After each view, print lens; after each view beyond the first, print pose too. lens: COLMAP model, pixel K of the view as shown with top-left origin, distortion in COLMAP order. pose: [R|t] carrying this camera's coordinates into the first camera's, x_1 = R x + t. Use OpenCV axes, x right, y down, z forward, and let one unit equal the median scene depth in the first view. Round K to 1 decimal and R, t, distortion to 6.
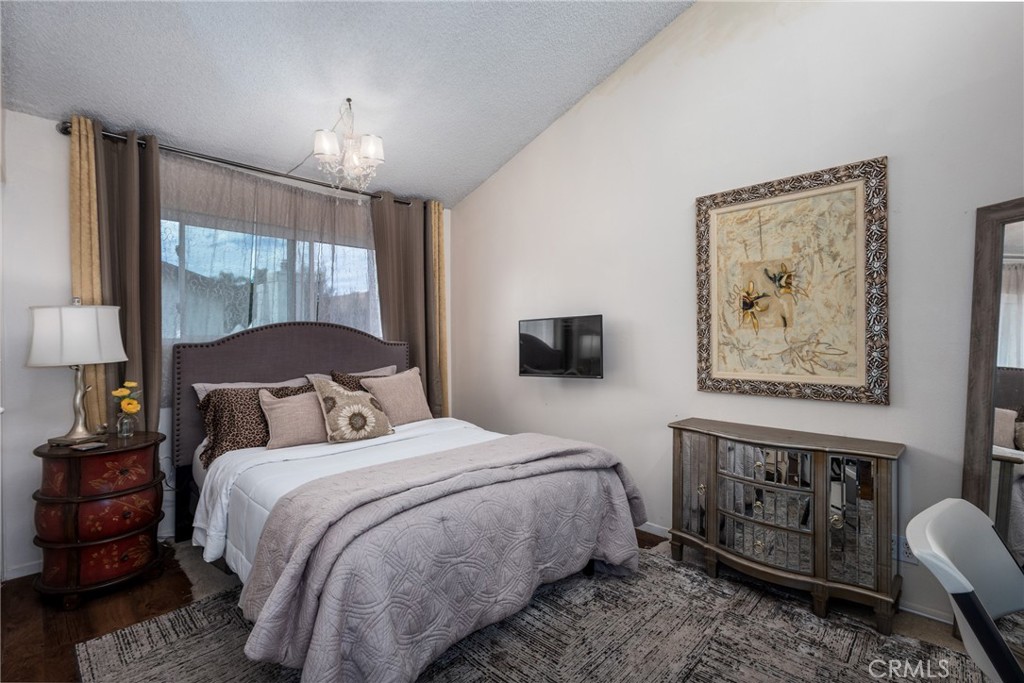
lens RADIAL K [[469.9, 0, 512.9], [0, 469.9, 337.4], [0, 0, 1]] dist [0.004289, 0.000218]
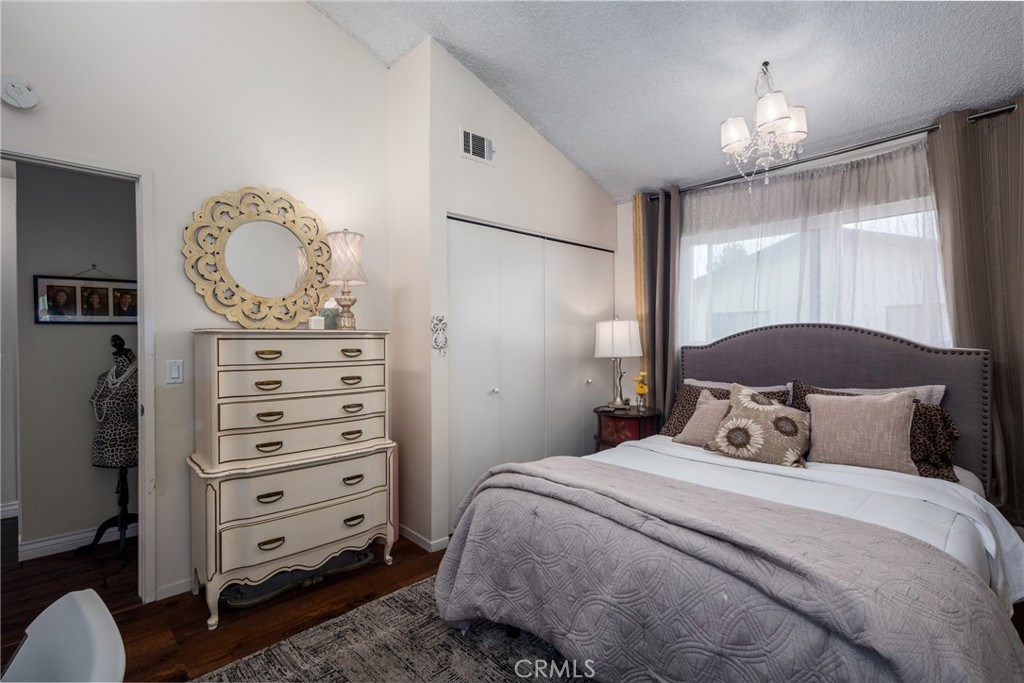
lens RADIAL K [[469.9, 0, 513.0], [0, 469.9, 345.3], [0, 0, 1]] dist [0.004289, 0.000218]
pose [[-0.030319, 0.015584, -0.999419, 0.671345], [0.001114, 0.999878, 0.015558, -0.009101], [0.999540, -0.000642, -0.030333, 0.720247]]
